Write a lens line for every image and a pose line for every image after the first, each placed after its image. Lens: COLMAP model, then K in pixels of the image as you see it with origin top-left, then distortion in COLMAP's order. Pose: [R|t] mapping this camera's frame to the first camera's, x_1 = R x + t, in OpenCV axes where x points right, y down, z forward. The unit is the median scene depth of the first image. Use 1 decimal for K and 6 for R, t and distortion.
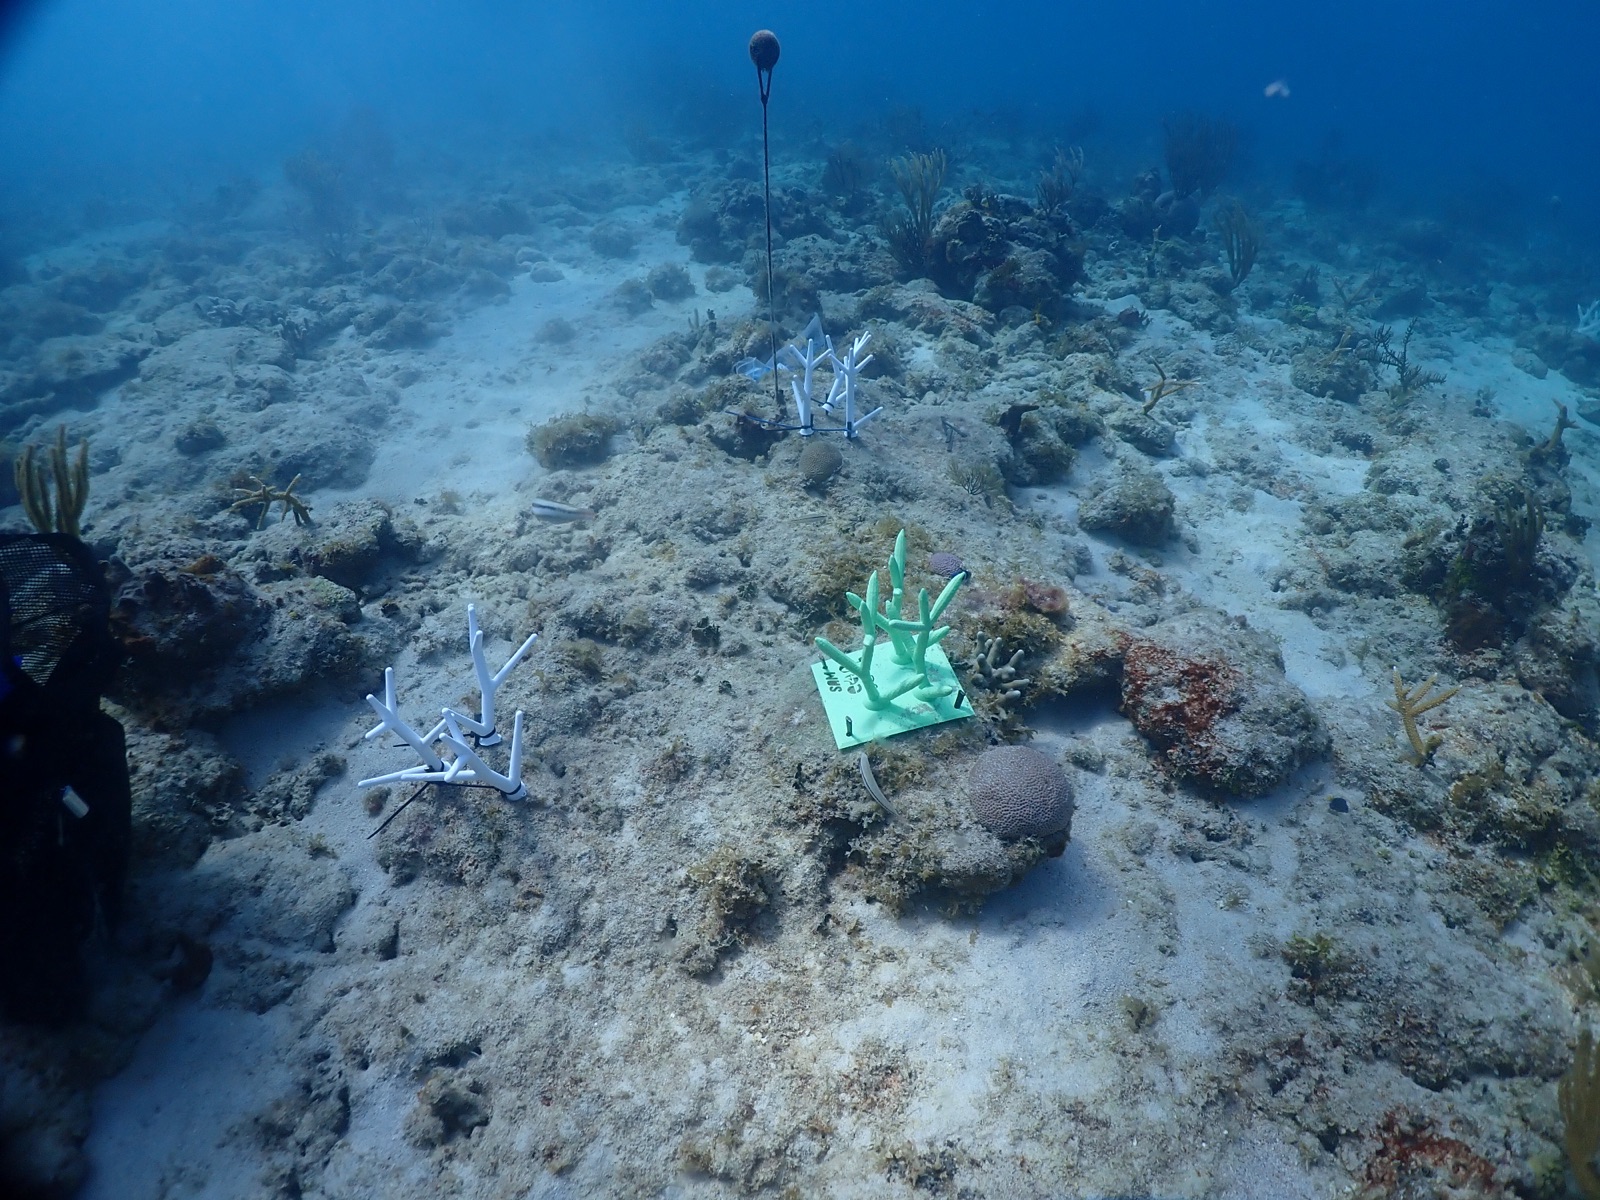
lens RADIAL K [[769.4, 0, 802.8], [0, 769.4, 603.1], [0, 0, 1]] dist [-0.137349, 0.020798]
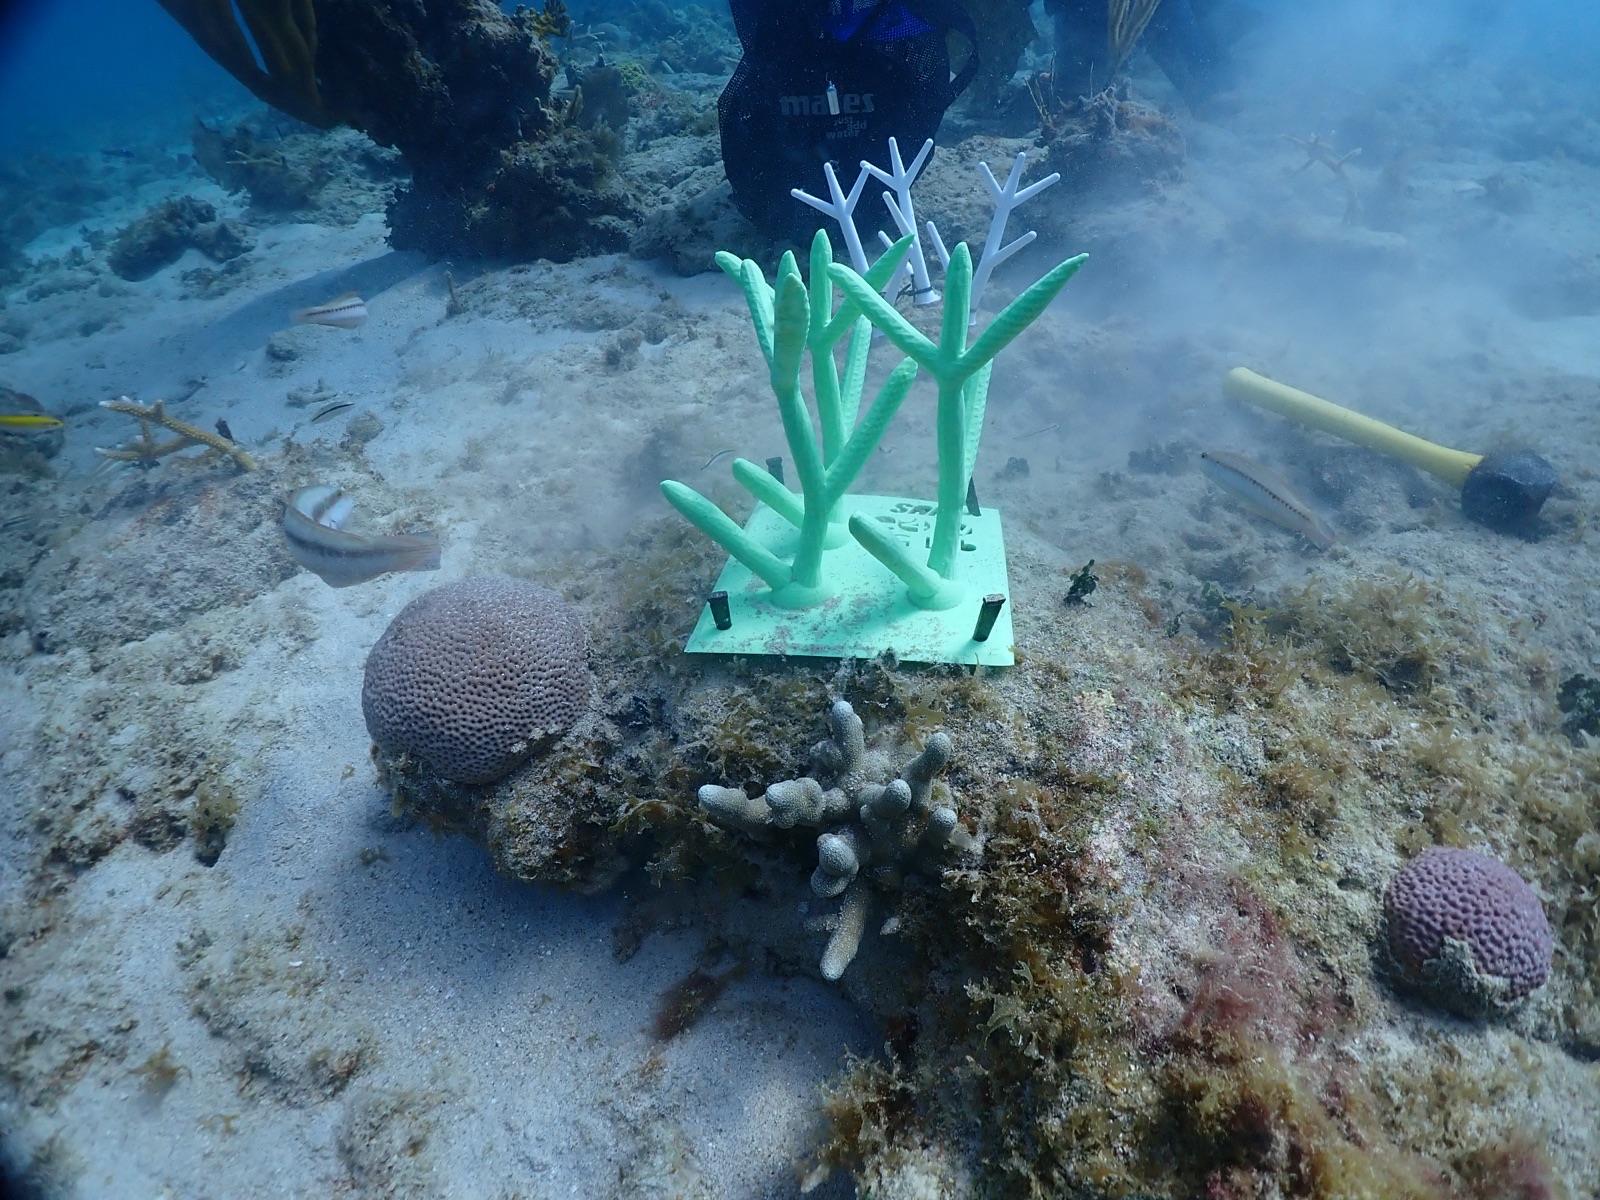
lens RADIAL K [[769.4, 0, 808.1], [0, 769.4, 589.4], [0, 0, 1]] dist [-0.137349, 0.020798]
pose [[-0.378727, 0.592399, -0.711076, 0.446037], [-0.524745, 0.495435, 0.692233, -0.168802], [0.762370, 0.635301, 0.123224, 0.947561]]
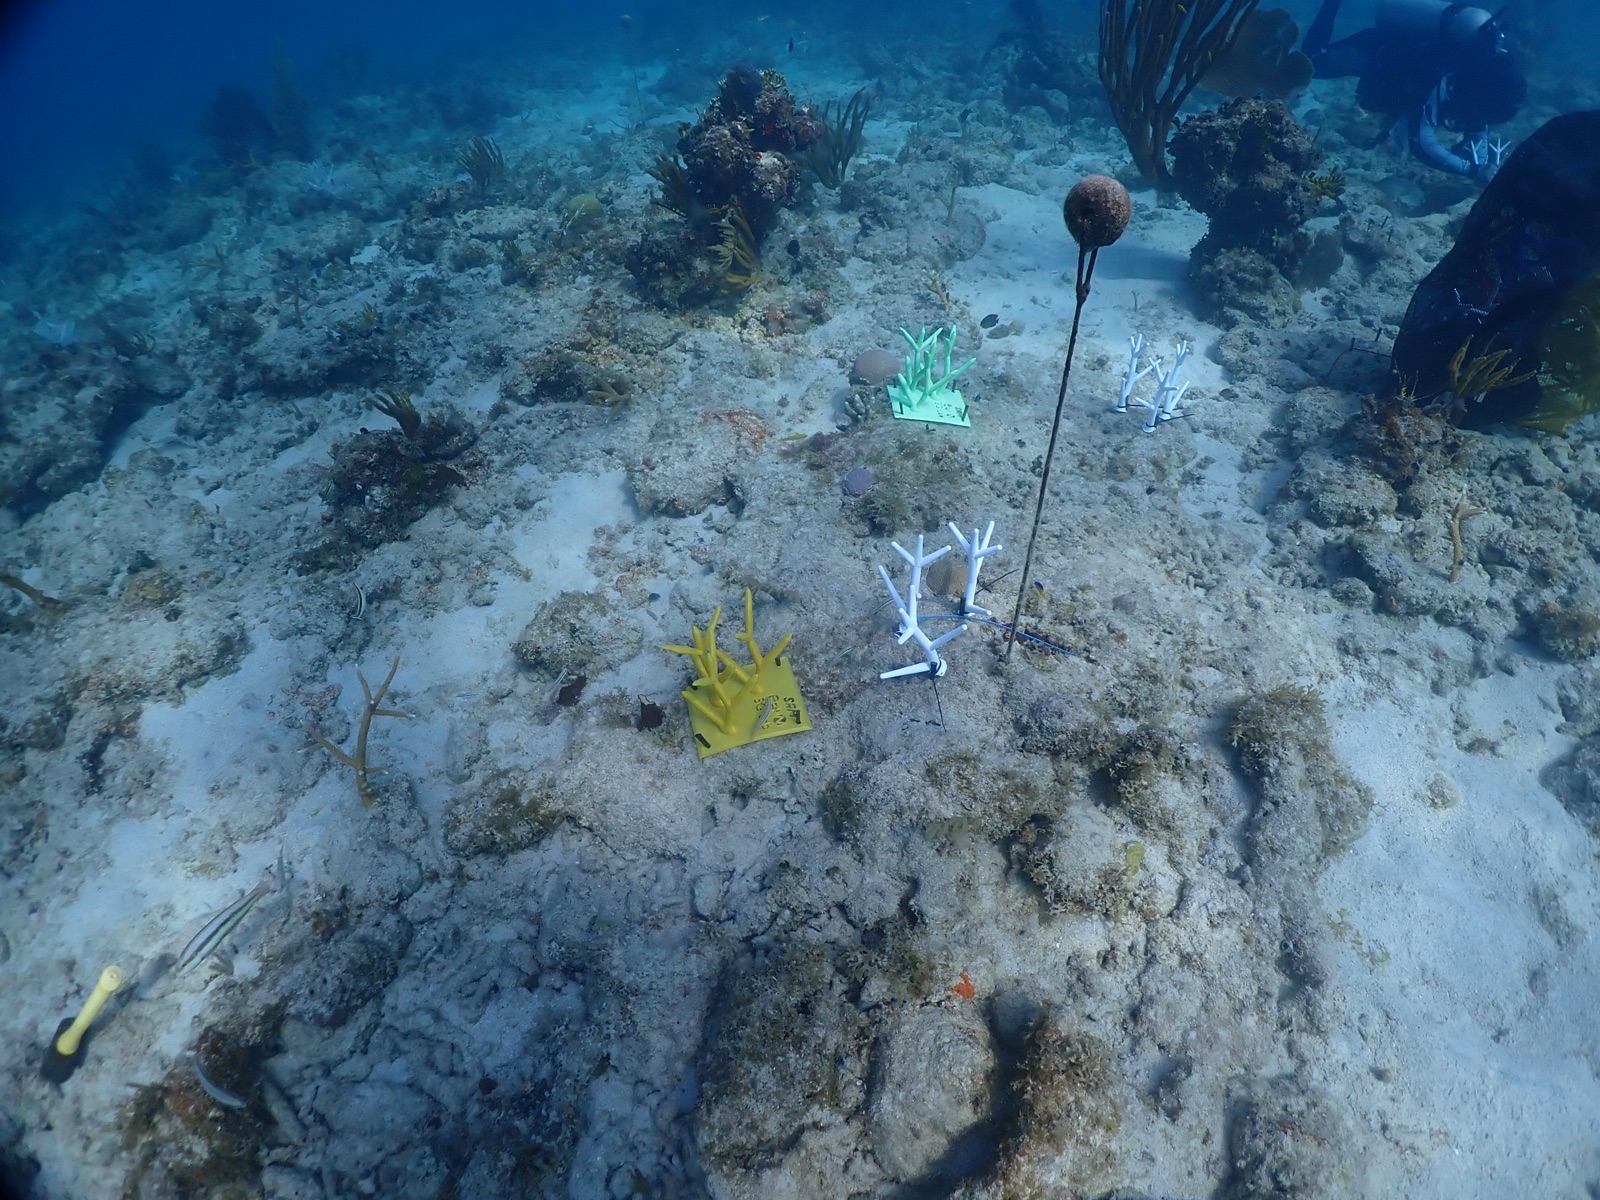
lens RADIAL K [[769.4, 0, 810.7], [0, 769.4, 592.1], [0, 0, 1]] dist [-0.137349, 0.020798]
pose [[-0.983272, -0.119284, 0.137648, 0.086858], [0.120292, 0.142183, 0.982504, -1.595281], [-0.136768, 0.982627, -0.125456, 1.705310]]
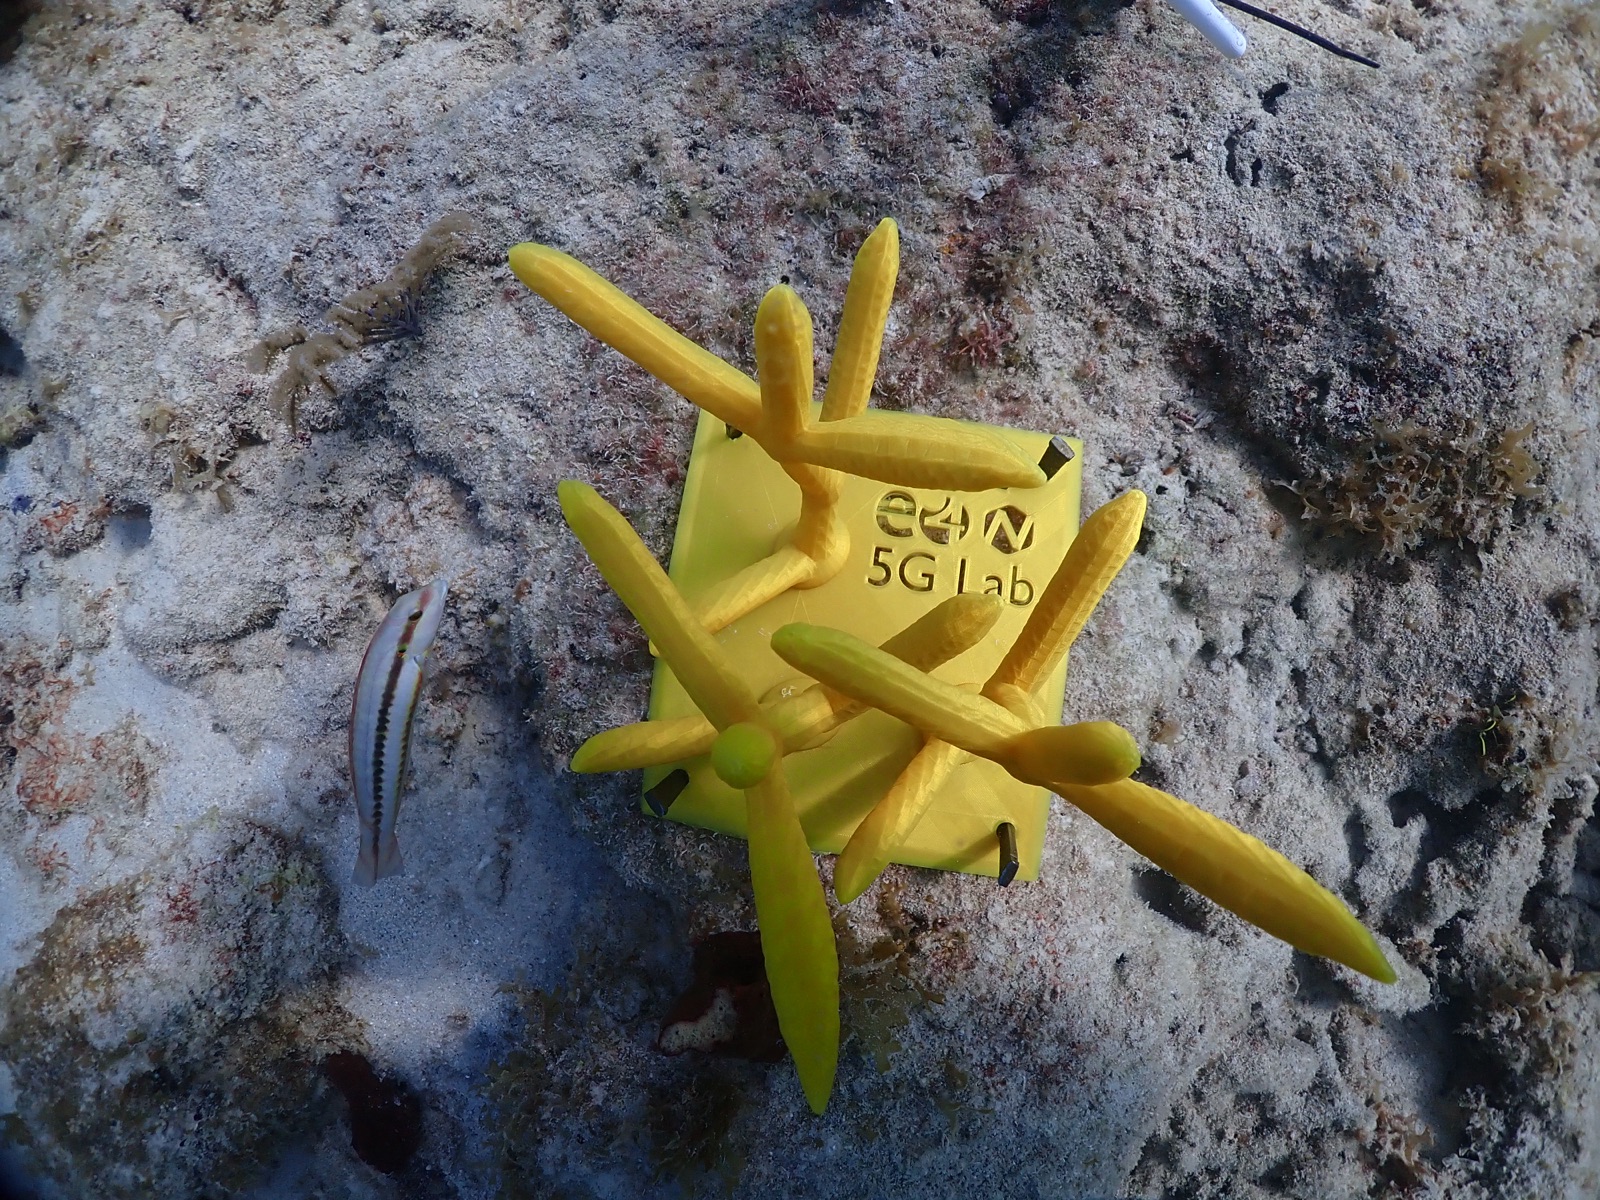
lens RADIAL K [[769.4, 0, 815.1], [0, 769.4, 598.6], [0, 0, 1]] dist [-0.137349, 0.020798]
pose [[-0.574530, 0.800191, -0.172072, 0.388835], [-0.509076, -0.184737, 0.840663, -0.632897], [0.640903, 0.570584, 0.513495, 1.570524]]
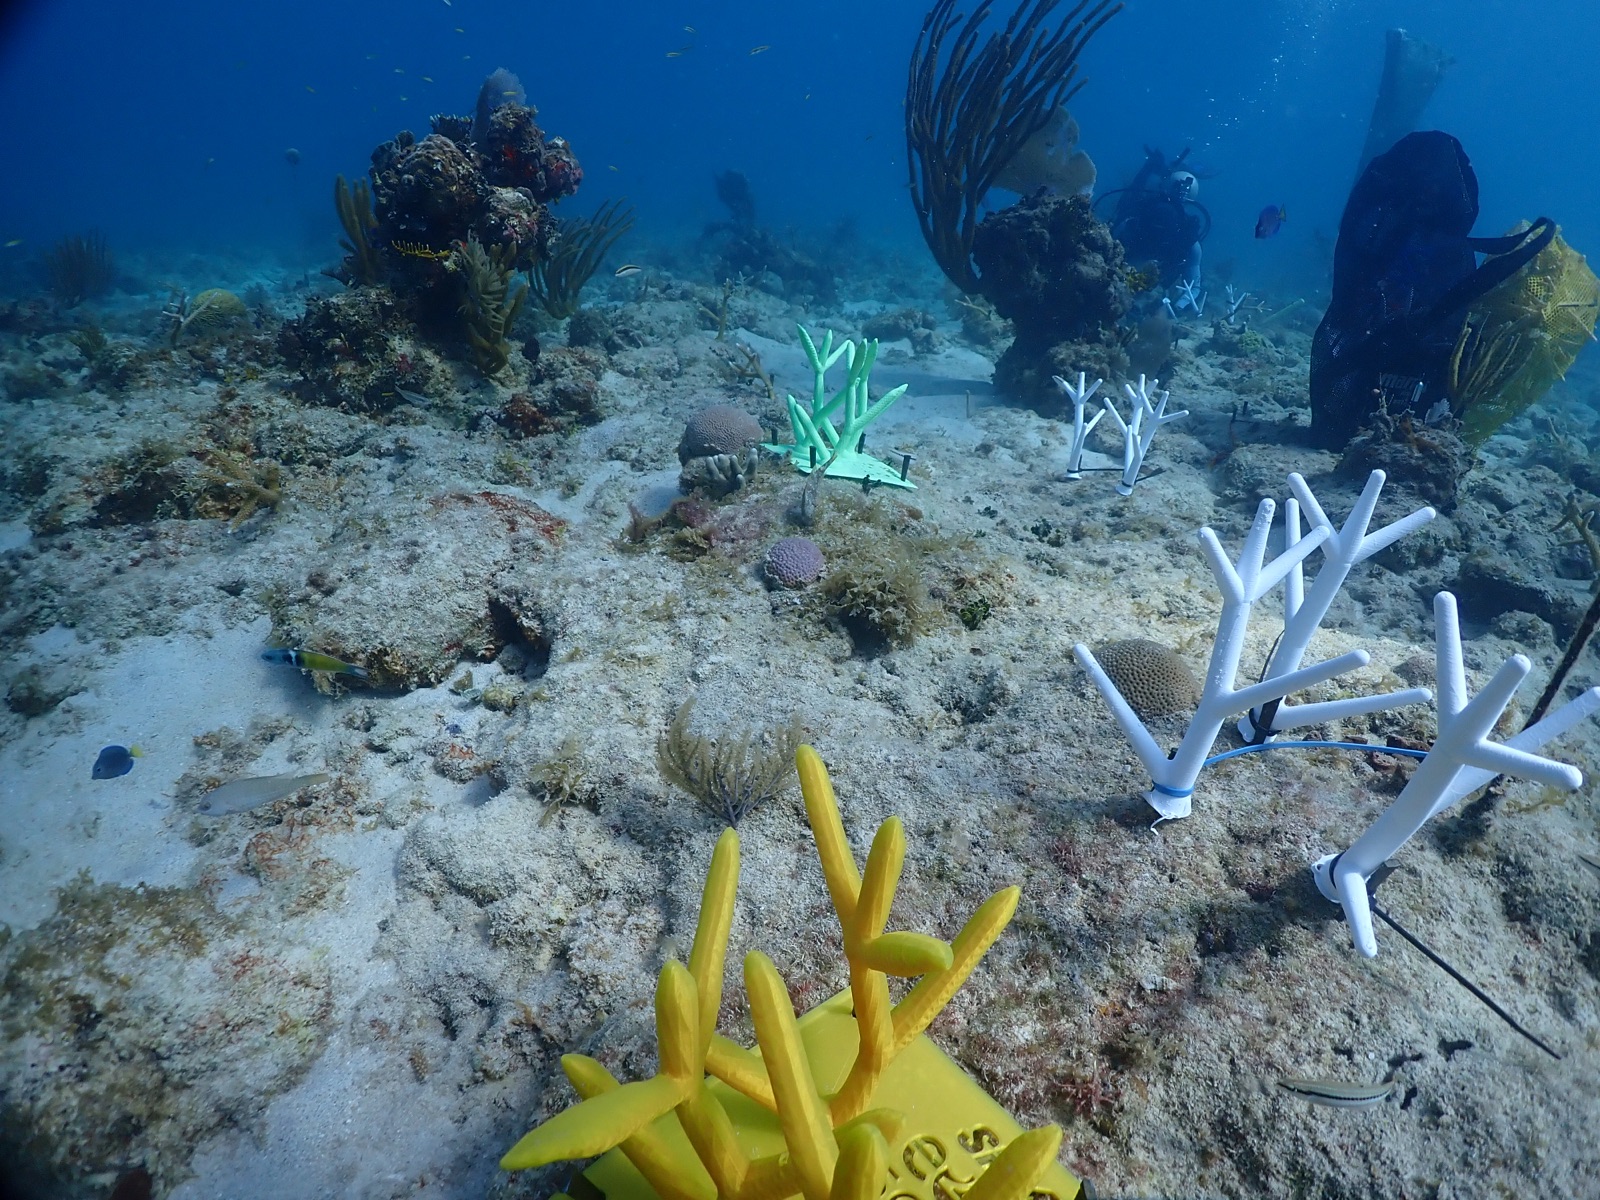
lens RADIAL K [[769.4, 0, 806.5], [0, 769.4, 590.2], [0, 0, 1]] dist [-0.137349, 0.020798]
pose [[-0.972031, -0.003809, -0.234820, 0.408603], [-0.211961, 0.444789, 0.870193, -0.737333], [0.101131, 0.895627, -0.433157, 1.638367]]
